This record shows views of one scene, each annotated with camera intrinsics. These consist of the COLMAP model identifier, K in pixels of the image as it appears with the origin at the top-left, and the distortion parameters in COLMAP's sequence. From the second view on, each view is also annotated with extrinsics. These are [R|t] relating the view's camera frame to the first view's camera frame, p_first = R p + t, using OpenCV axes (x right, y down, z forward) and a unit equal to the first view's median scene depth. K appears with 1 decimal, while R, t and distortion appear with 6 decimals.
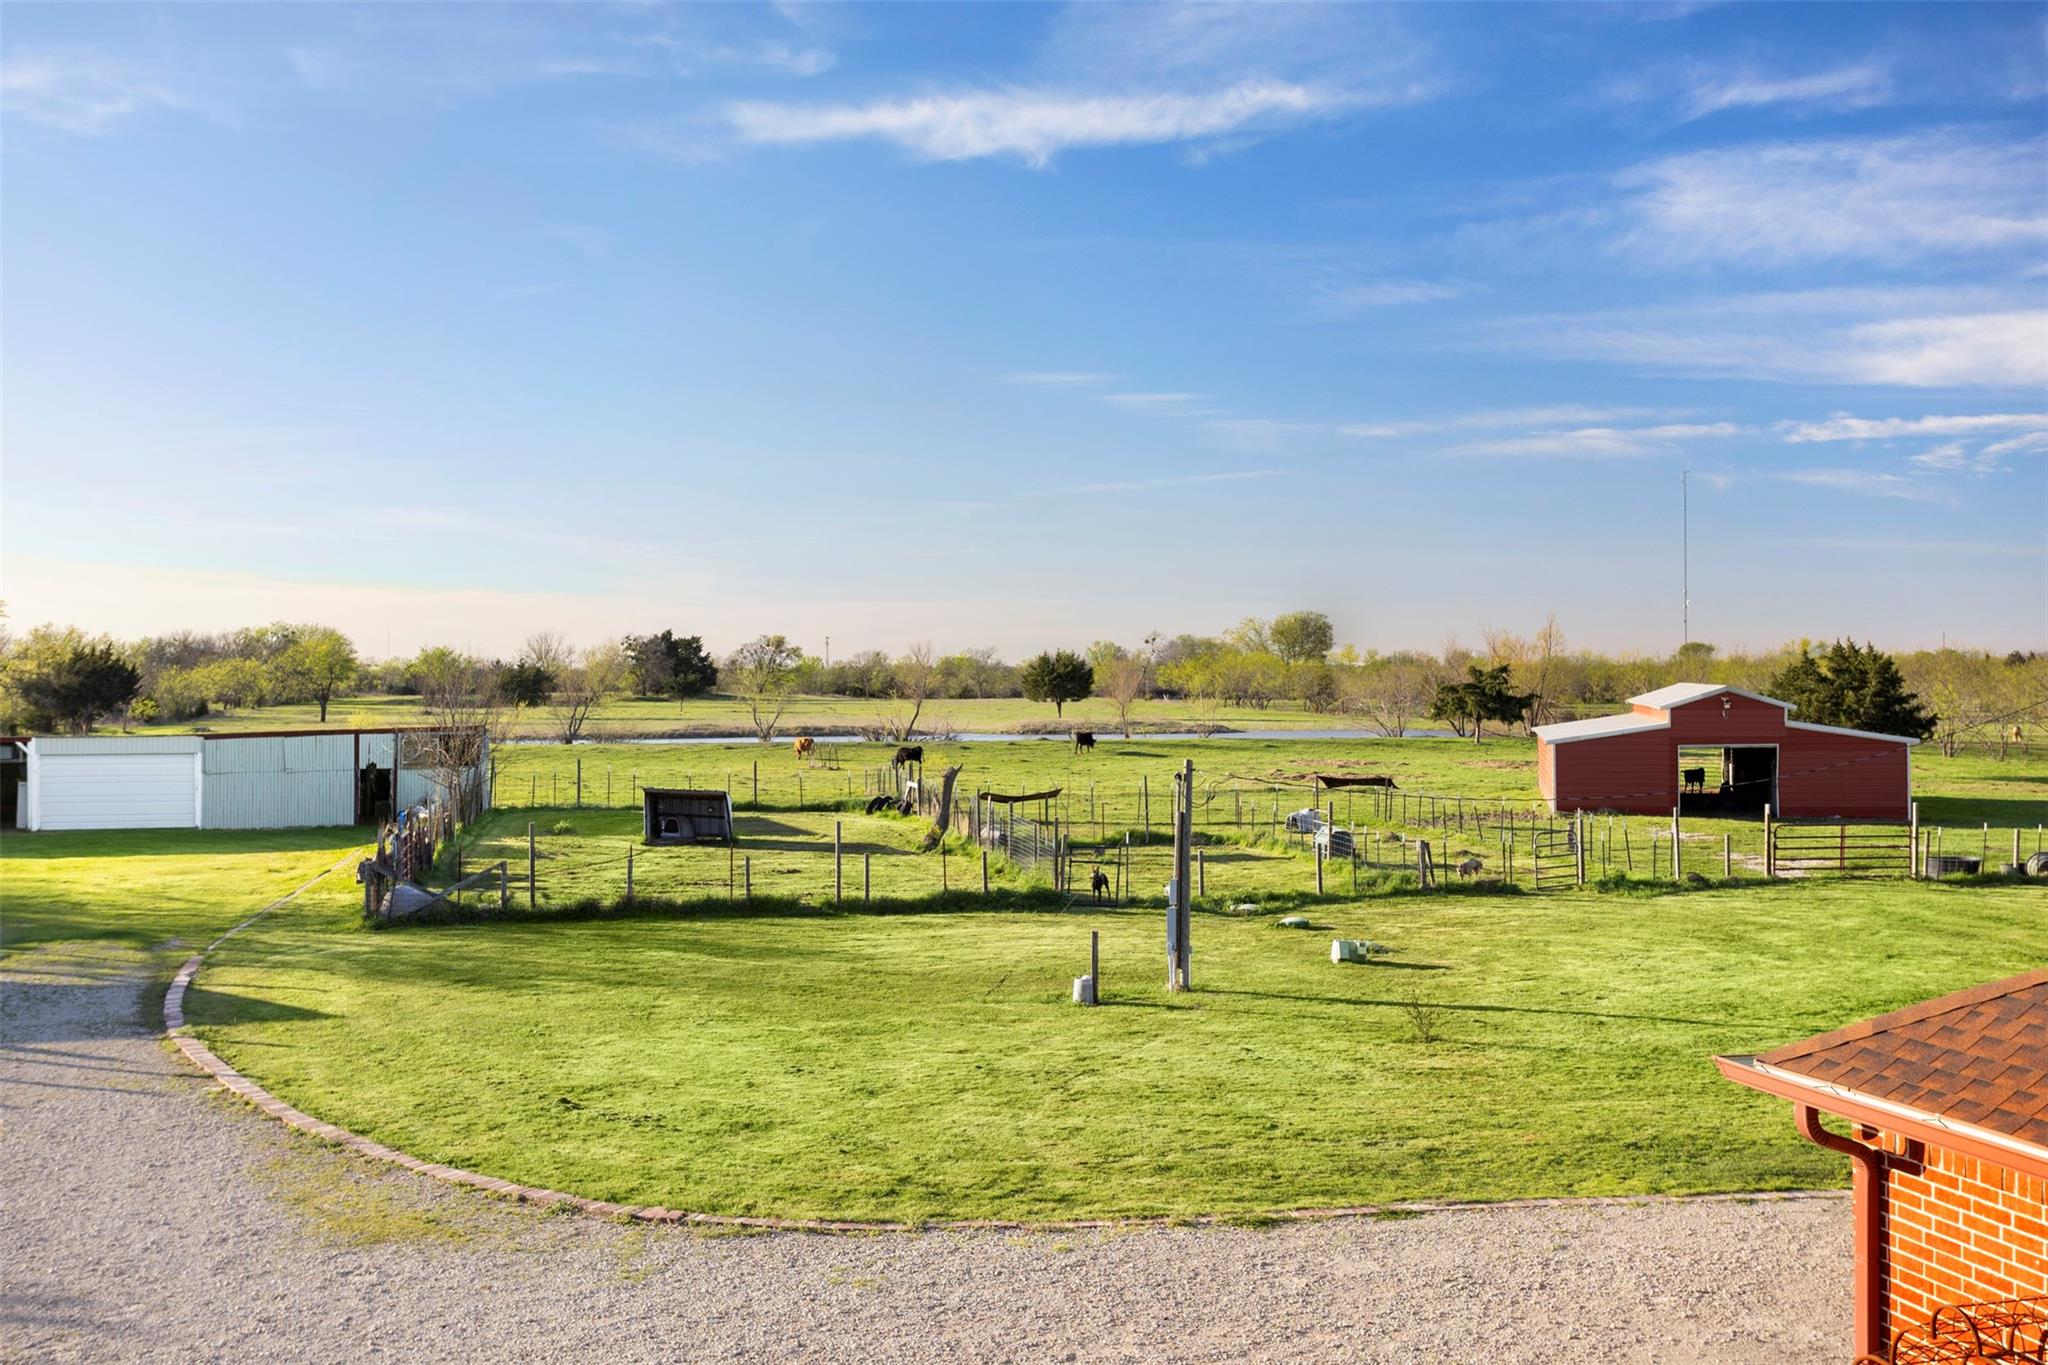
lens RADIAL K [[2027.1, 0, 1024.0], [0, 2027.1, 682.5], [0, 0, 1]] dist [-0.002384, -0.000571]
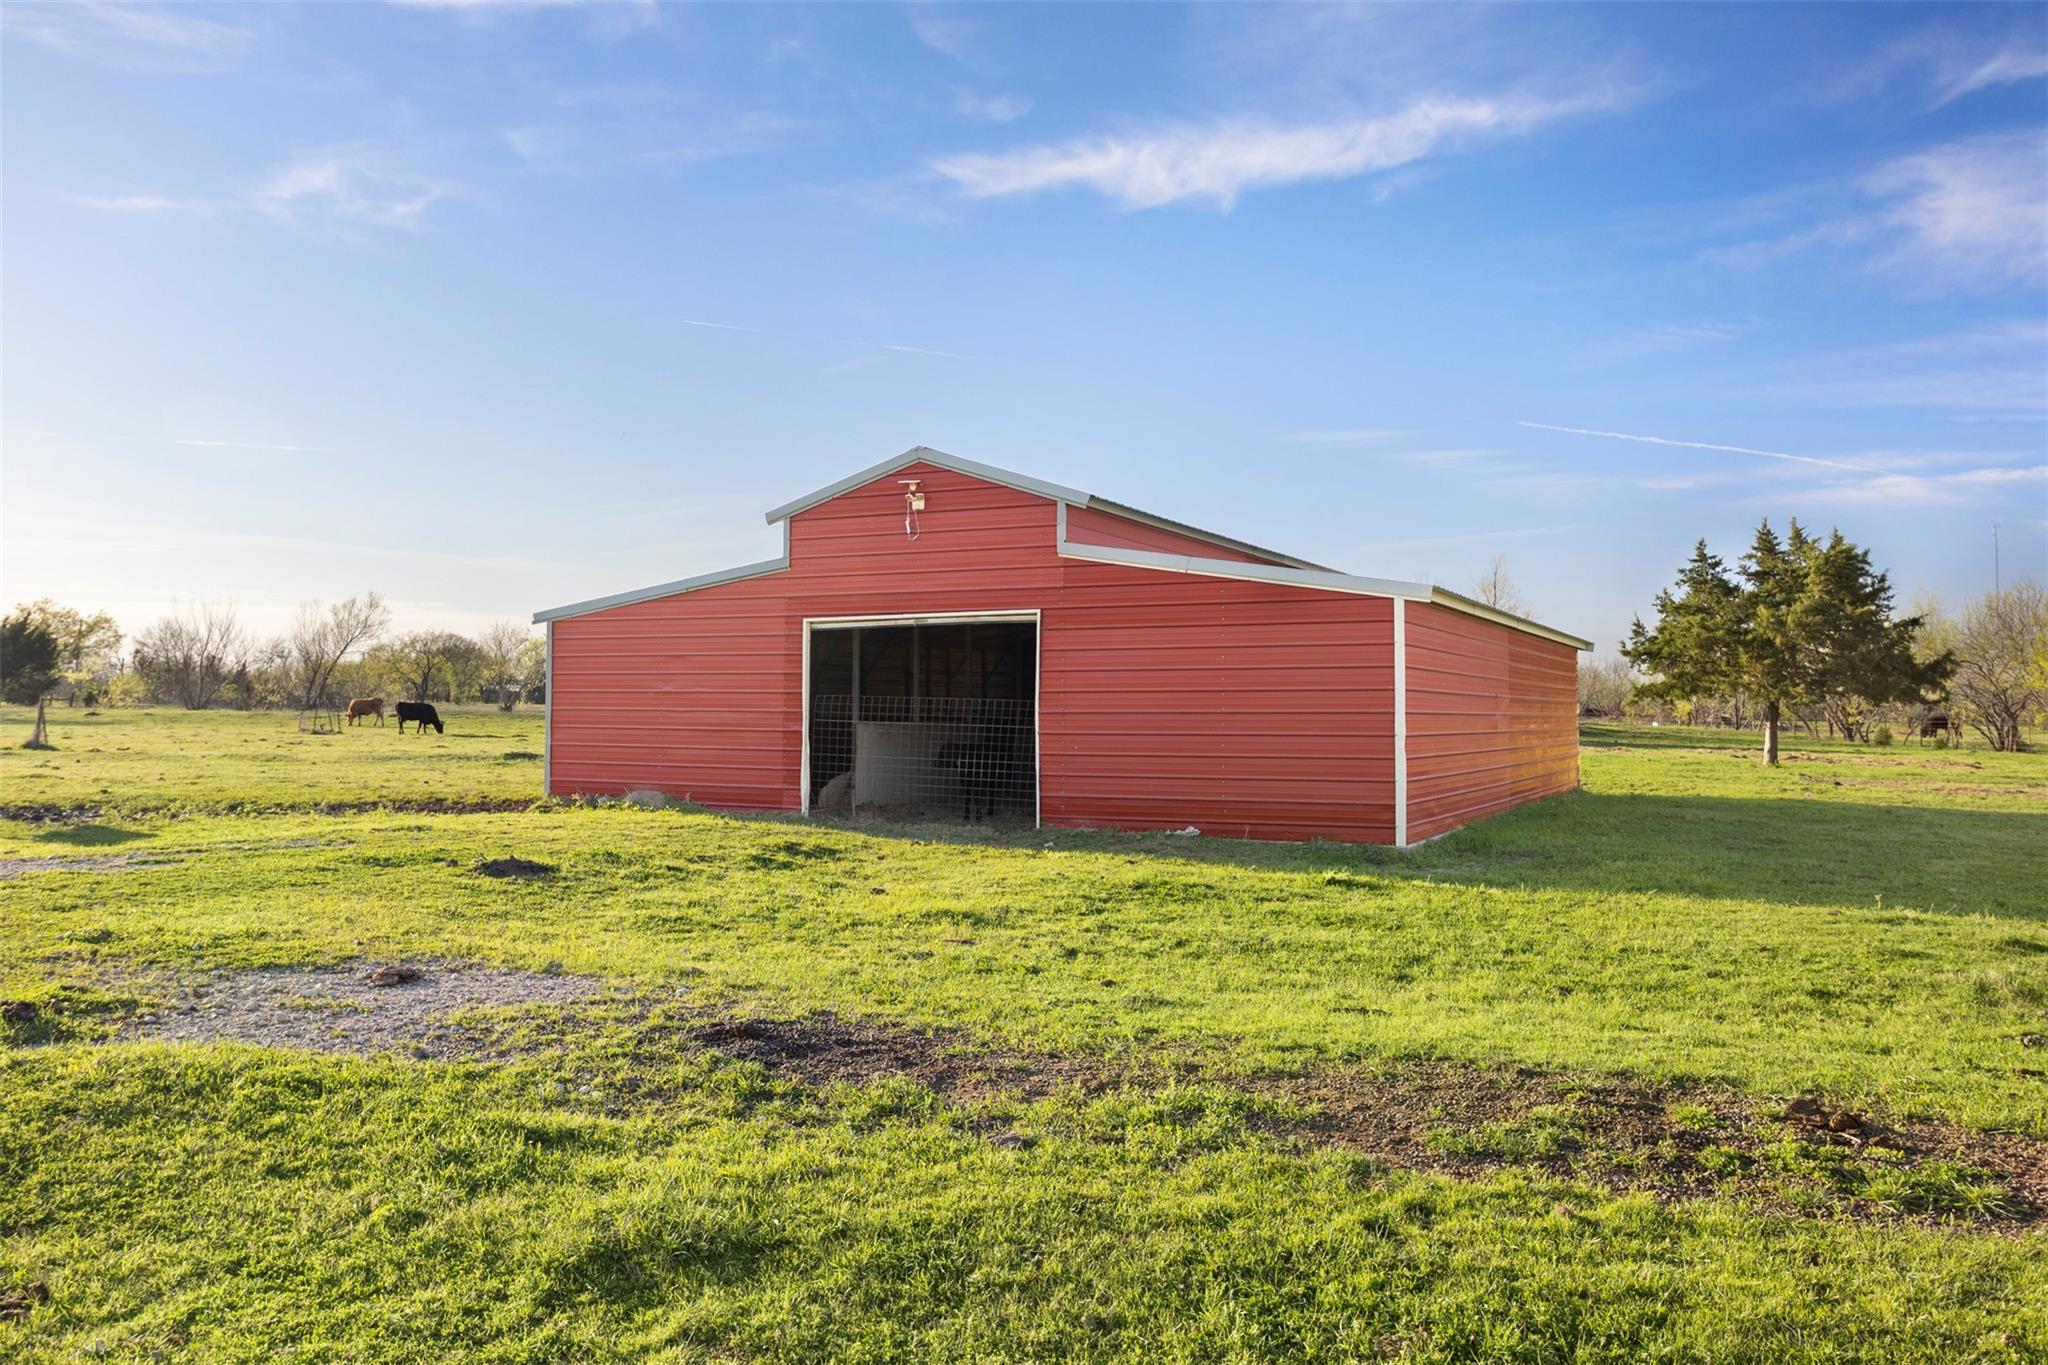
lens RADIAL K [[1536.1, 0, 1024.0], [0, 1536.1, 682.5], [0, 0, 1]] dist [-0.000084, 0.000735]
pose [[0.959510, 0.015254, -0.281262, 0.145914], [-0.022903, 0.999451, -0.023928, 0.016214], [0.280742, 0.029401, 0.959333, 0.247367]]
